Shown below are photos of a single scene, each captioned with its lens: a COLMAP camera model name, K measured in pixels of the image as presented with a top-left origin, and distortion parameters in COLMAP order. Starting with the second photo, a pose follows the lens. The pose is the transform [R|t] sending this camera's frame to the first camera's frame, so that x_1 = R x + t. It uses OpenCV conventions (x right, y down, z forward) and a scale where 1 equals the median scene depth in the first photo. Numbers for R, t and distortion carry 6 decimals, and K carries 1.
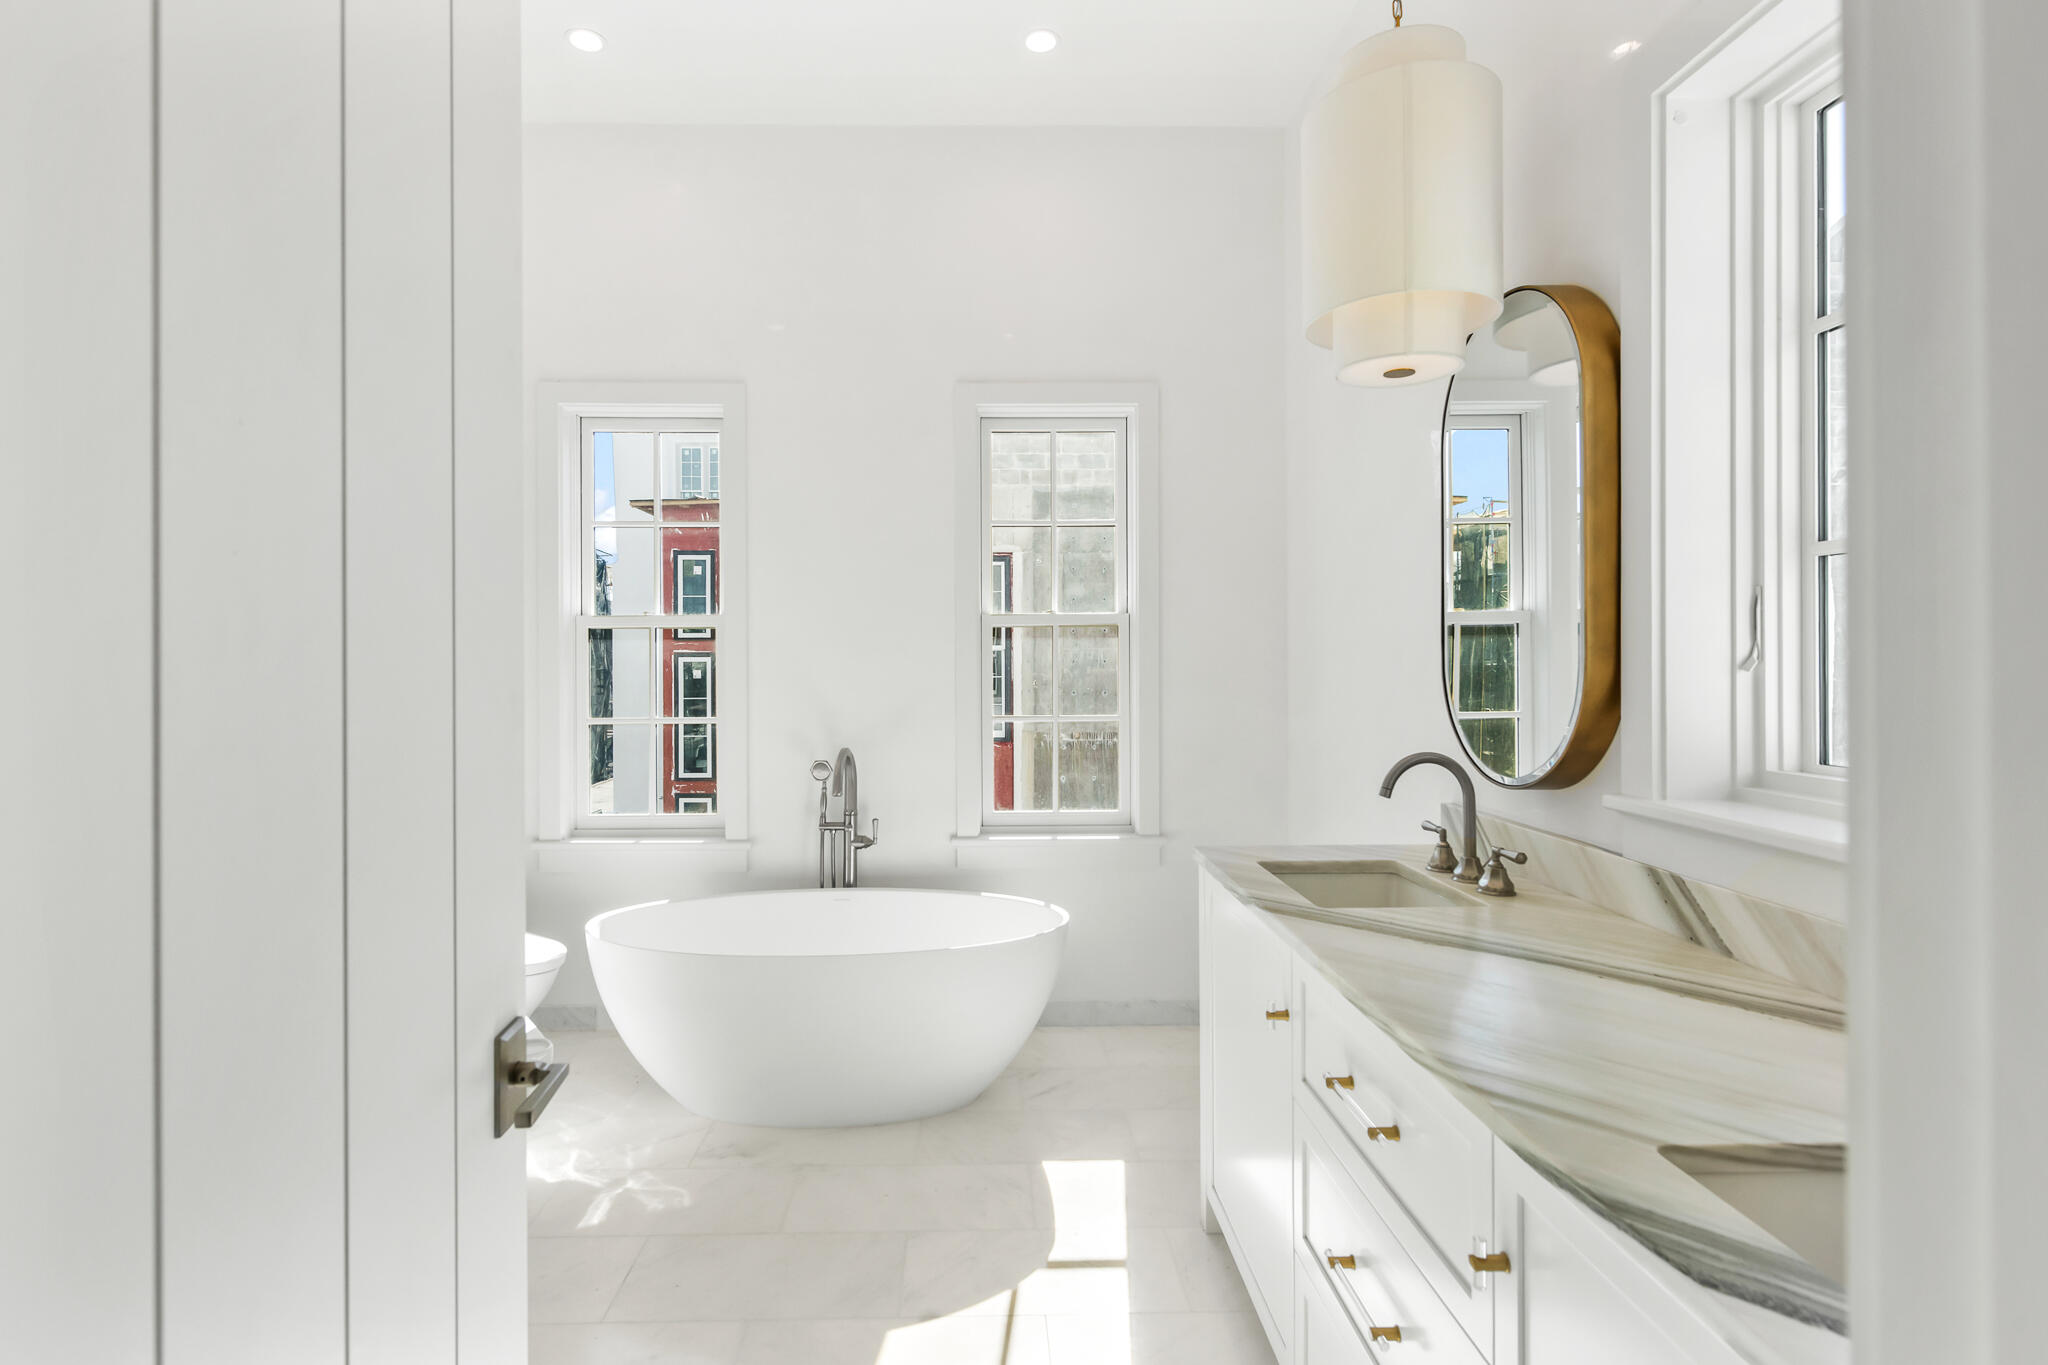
lens RADIAL K [[991.5, 0, 1021.1], [0, 991.5, 672.9], [0, 0, 1]] dist [0.001261, 0.000130]
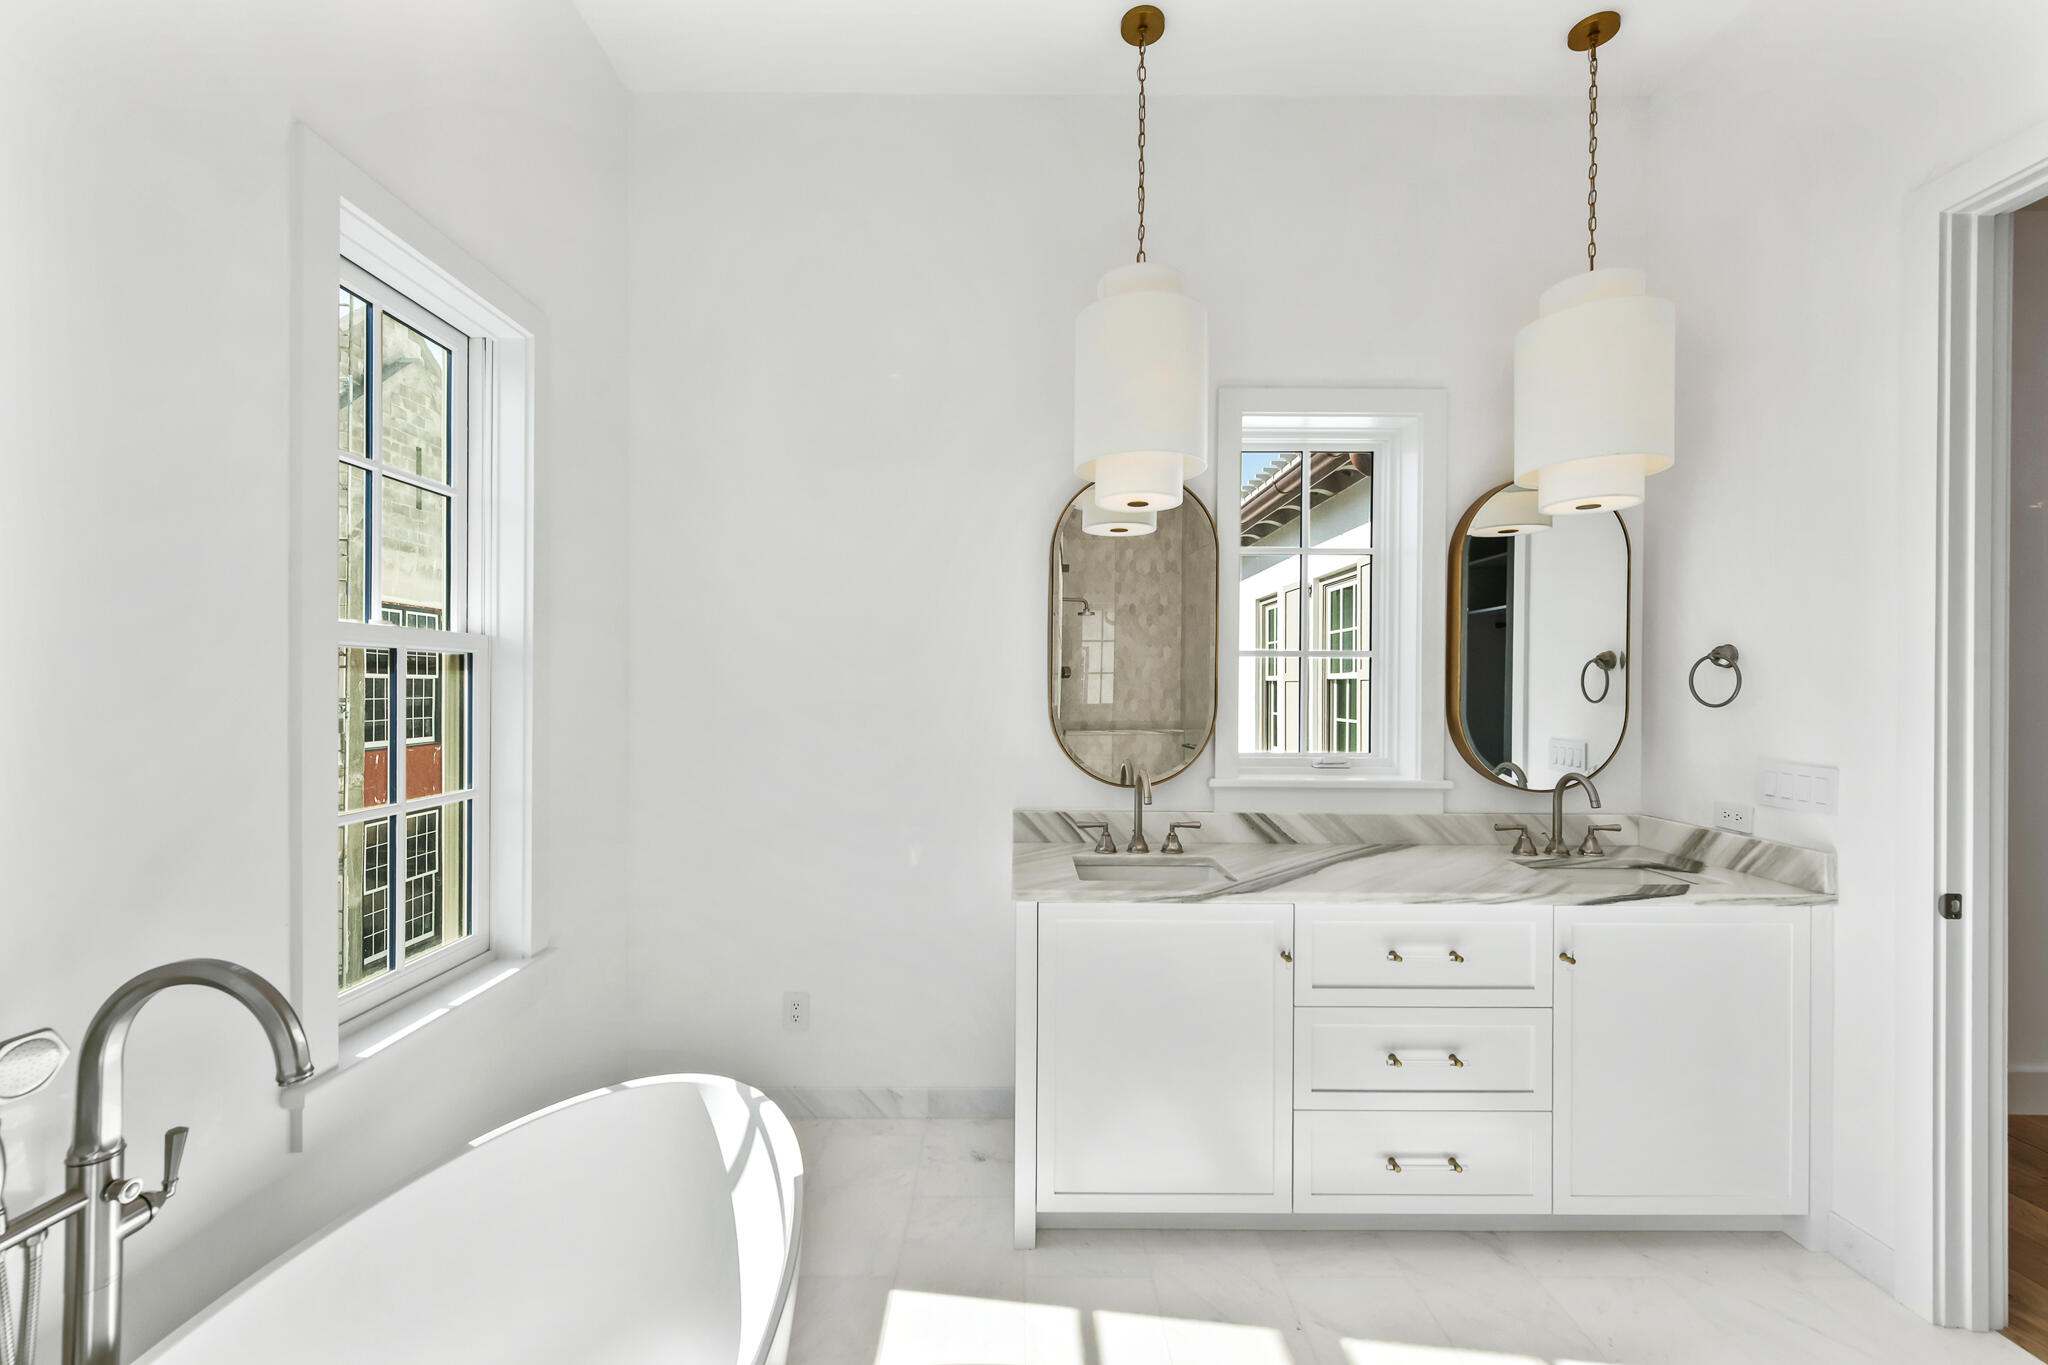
lens RADIAL K [[816.2, 0, 1023.6], [0, 816.2, 682.4], [0, 0, 1]] dist [-0.000926, -0.000116]
pose [[0.007864, 0.005158, 0.999956, -0.996064], [-0.002681, 0.999983, -0.005137, -0.052557], [-0.999965, -0.002640, 0.007878, 1.453202]]
